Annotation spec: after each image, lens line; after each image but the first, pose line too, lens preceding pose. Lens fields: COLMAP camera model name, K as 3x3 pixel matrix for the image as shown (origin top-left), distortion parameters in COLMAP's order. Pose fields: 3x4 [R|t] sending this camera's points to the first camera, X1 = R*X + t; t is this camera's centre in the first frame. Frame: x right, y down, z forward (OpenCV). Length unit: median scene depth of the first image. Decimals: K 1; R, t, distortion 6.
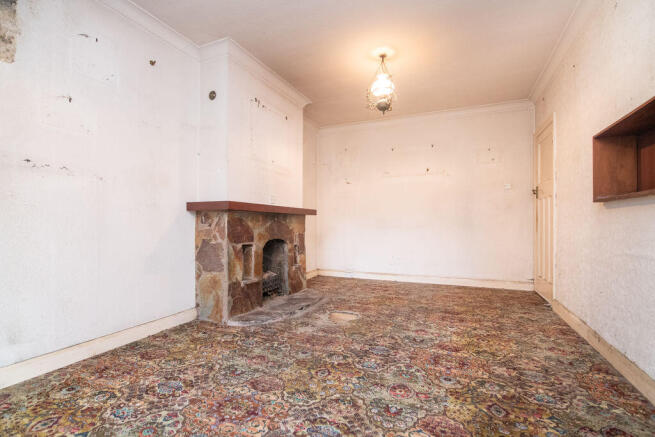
lens RADIAL K [[300.4, 0, 327.9], [0, 300.4, 220.6], [0, 0, 1]] dist [-0.017061, 0.000441]
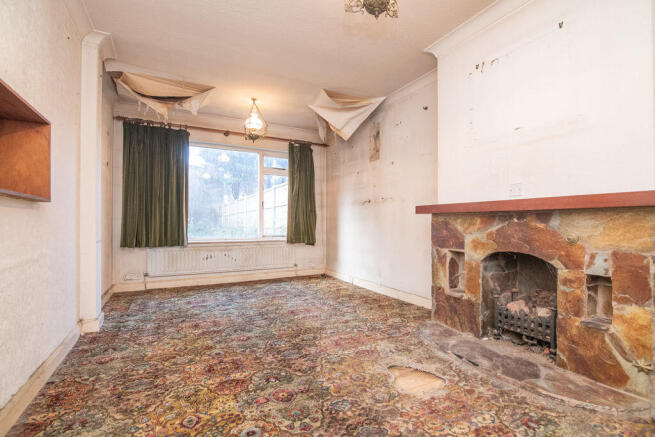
lens RADIAL K [[306.7, 0, 329.6], [0, 306.7, 225.6], [0, 0, 1]] dist [-0.016780, 0.000143]
pose [[-0.615145, 0.003075, -0.788408, 0.843950], [0.005735, 0.999983, -0.000574, 0.005393], [0.788393, -0.004875, -0.615152, 1.627797]]
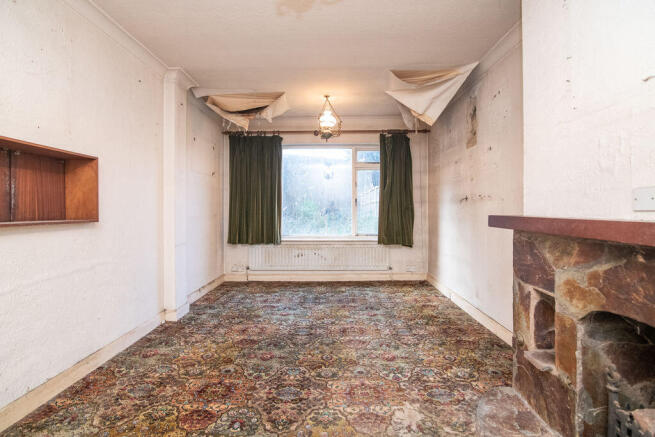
lens RADIAL K [[304.4, 0, 325.9], [0, 304.4, 211.3], [0, 0, 1]] dist [-0.017280, 0.000108]
pose [[-0.921313, 0.004946, -0.388789, 0.386964], [0.005874, 0.999982, -0.001198, -0.087386], [0.388776, -0.003387, -0.921326, 1.743687]]
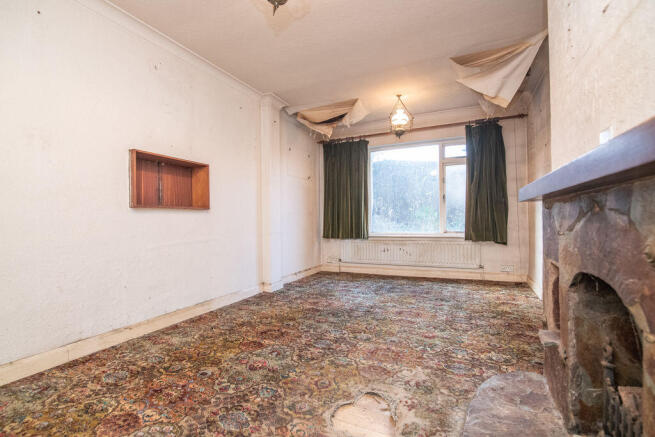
lens RADIAL K [[300.4, 0, 327.9], [0, 300.4, 220.6], [0, 0, 1]] dist [-0.017061, 0.000441]
pose [[-0.999802, 0.012427, 0.015563, 0.125680], [0.012302, 0.999891, -0.008136, 0.008330], [-0.015663, -0.007943, -0.999846, 1.936900]]
